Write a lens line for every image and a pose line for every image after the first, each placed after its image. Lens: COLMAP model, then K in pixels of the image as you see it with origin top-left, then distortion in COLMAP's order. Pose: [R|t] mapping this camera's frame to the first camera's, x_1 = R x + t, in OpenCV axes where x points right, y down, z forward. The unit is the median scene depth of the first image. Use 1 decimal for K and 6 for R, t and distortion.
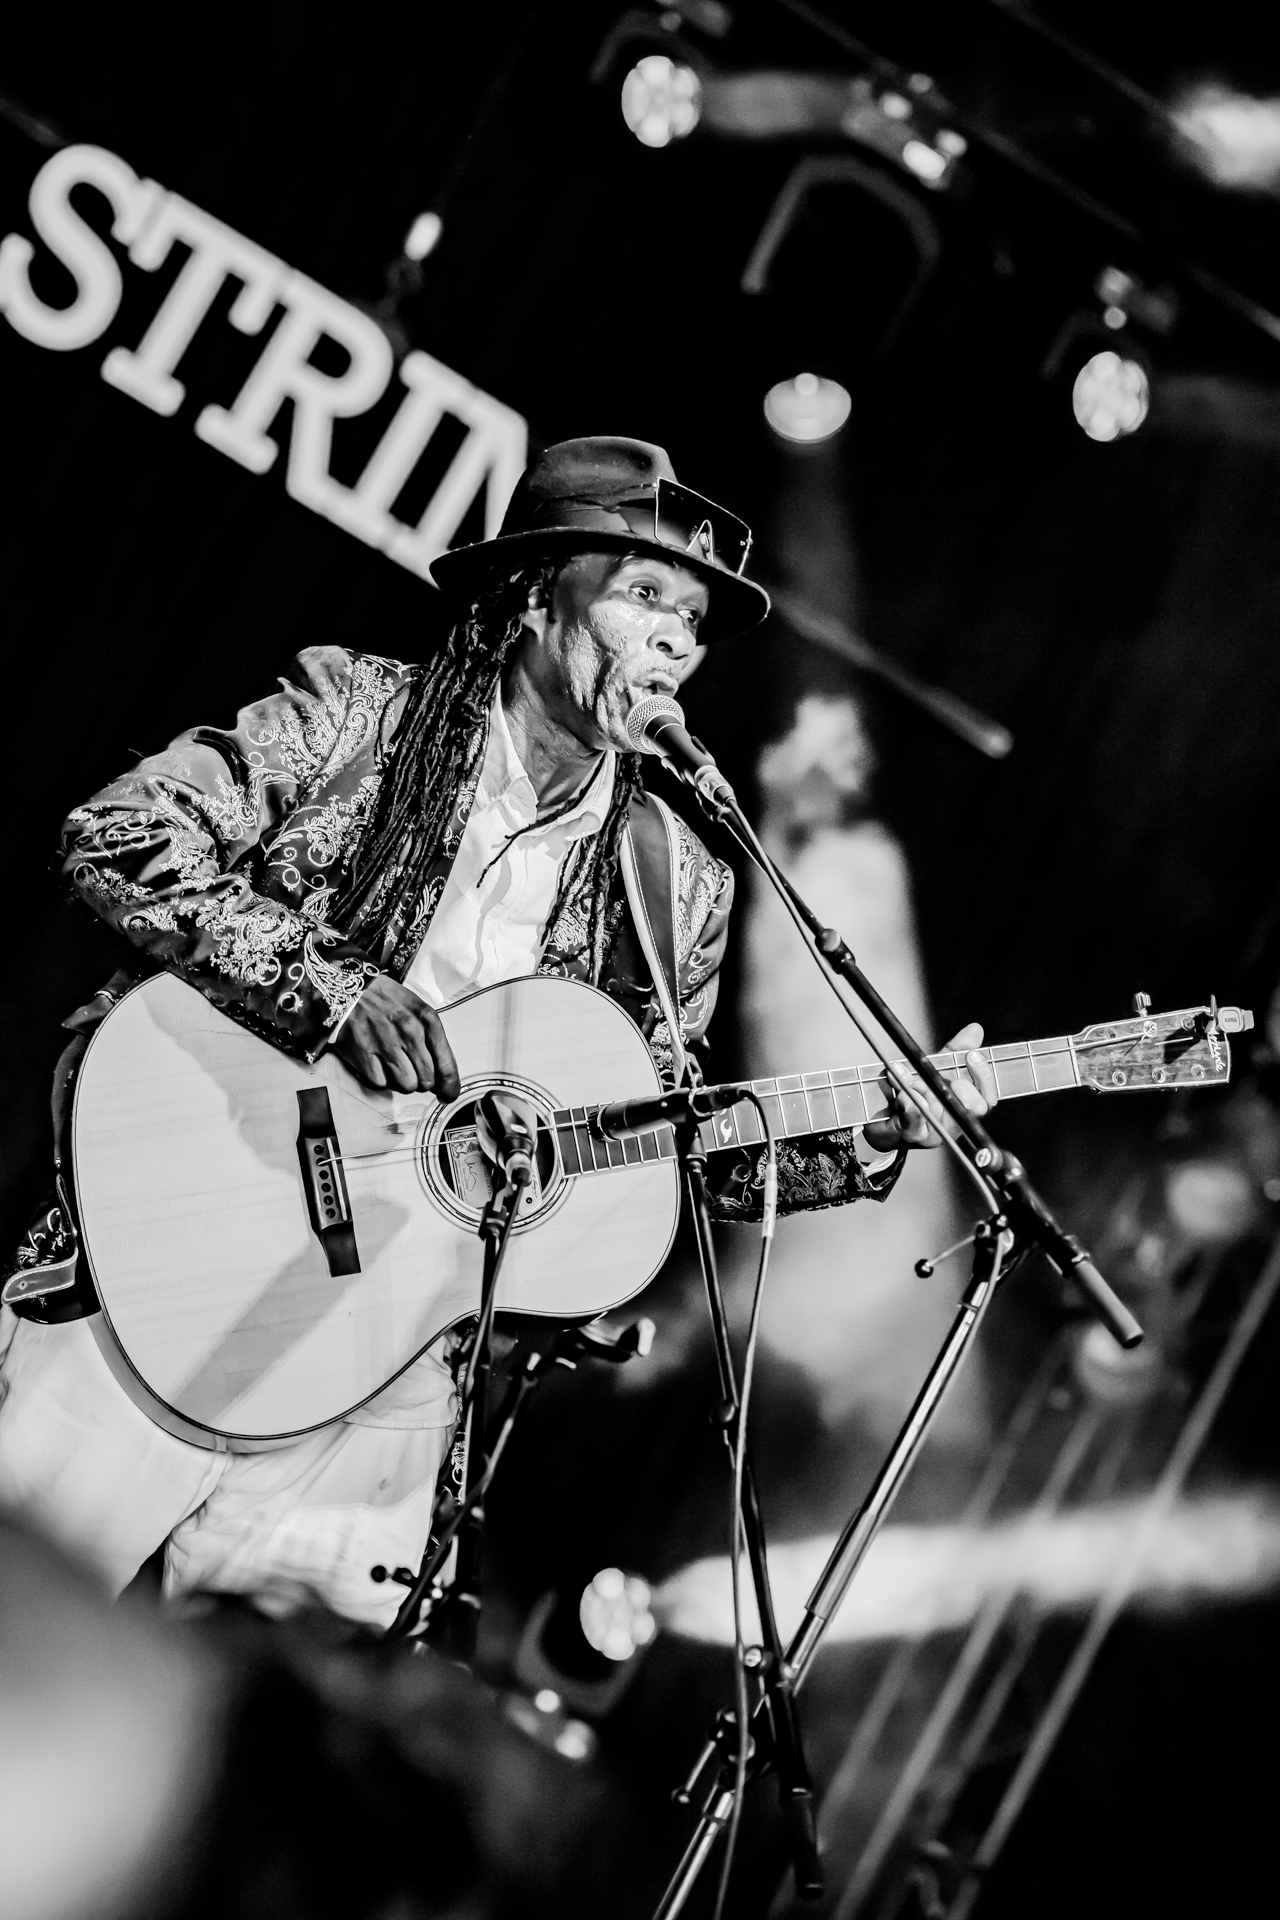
lens RADIAL K [[6936.3, 0, 640.0], [0, 6936.3, 960.0], [0, 0, 1]] dist [0.046914, 0.243366]
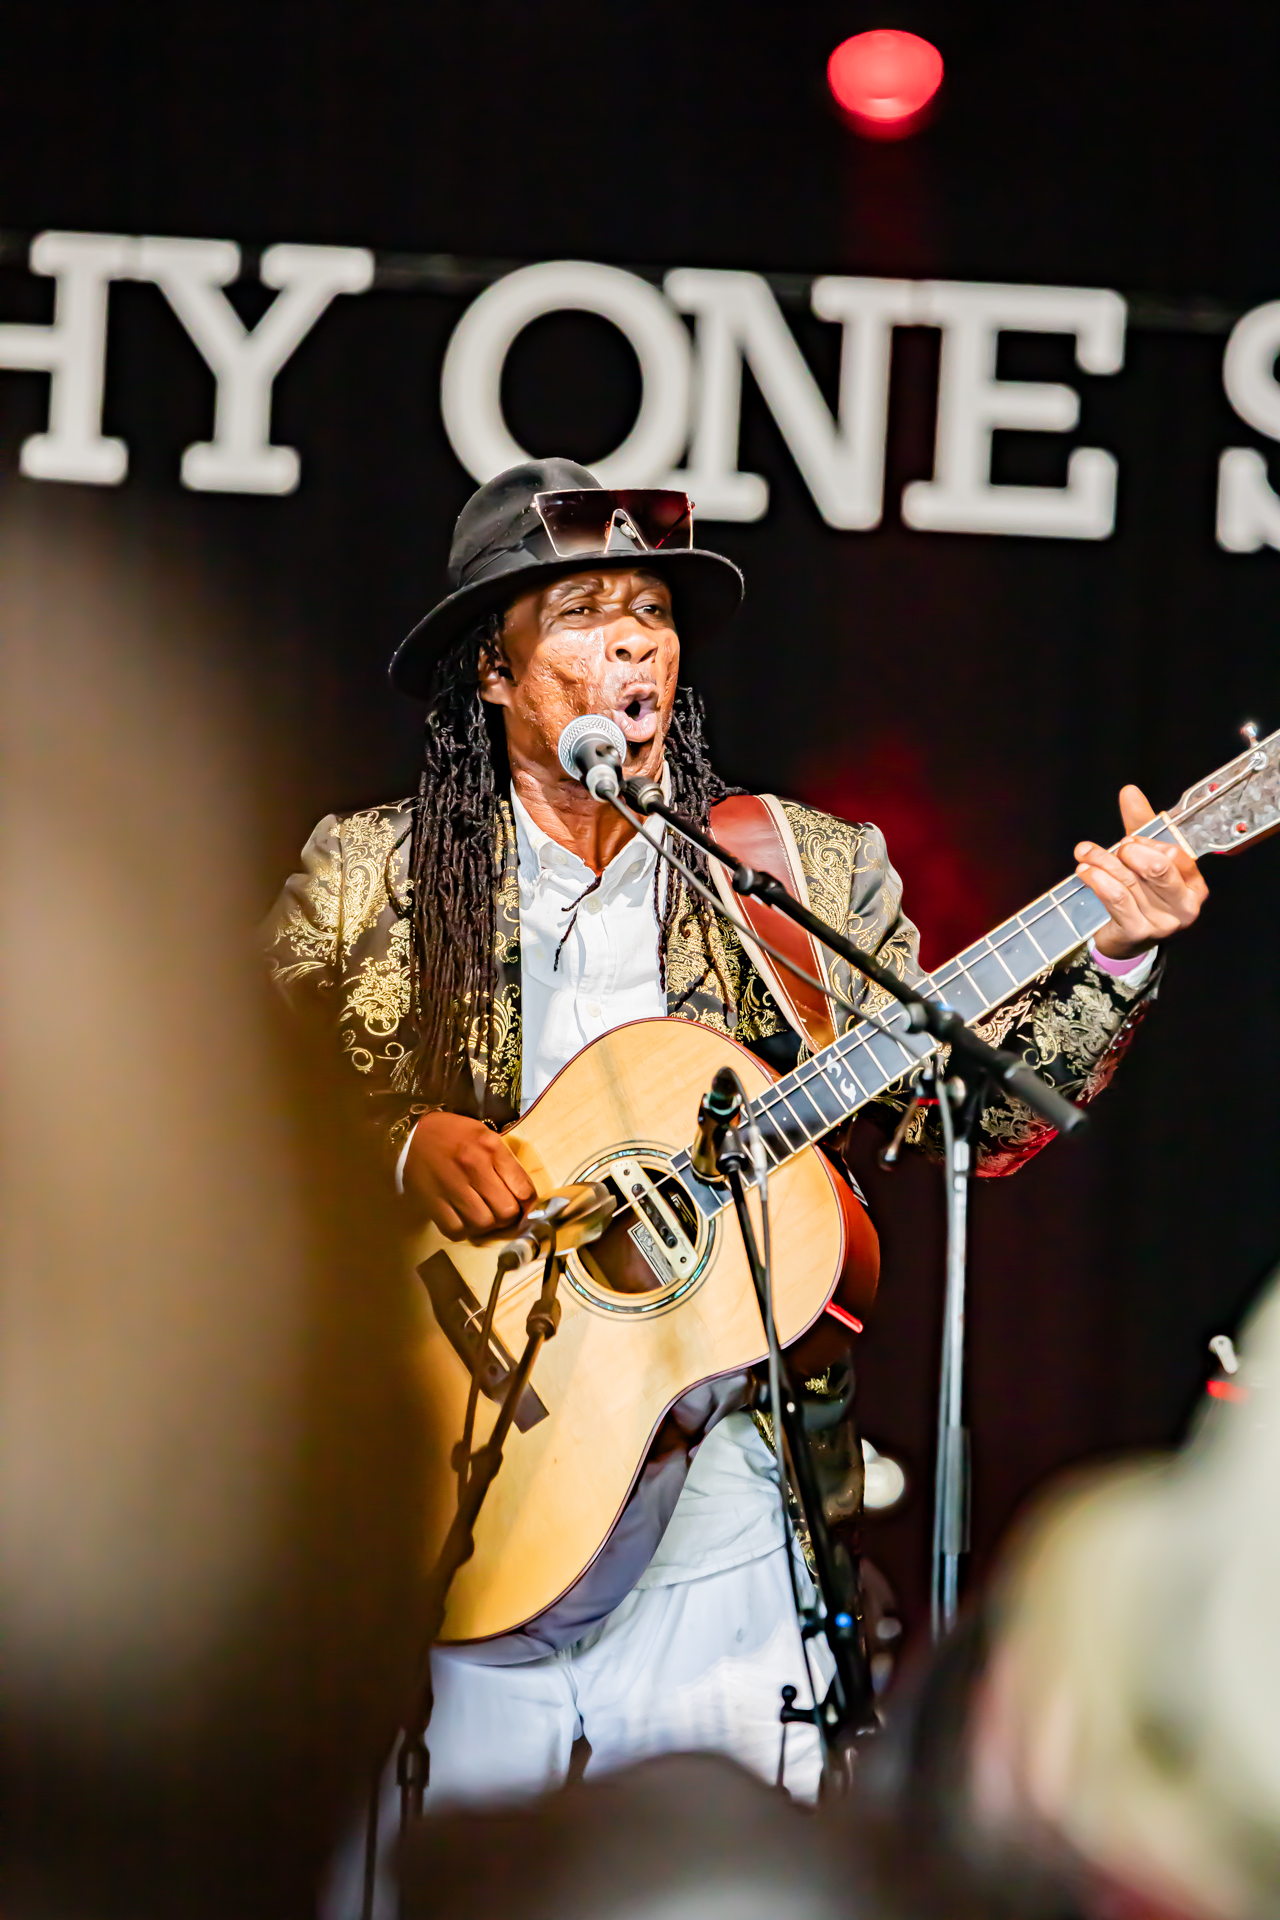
lens RADIAL K [[9579.0, 0, 719.1], [0, 9579.0, 964.5], [0, 0, 1]] dist [8.994236, -1.673474]
pose [[0.881449, -0.469296, 0.052994, -0.071836], [0.468626, 0.883037, 0.025206, -0.033862], [-0.058625, 0.002617, 0.998277, -0.294468]]
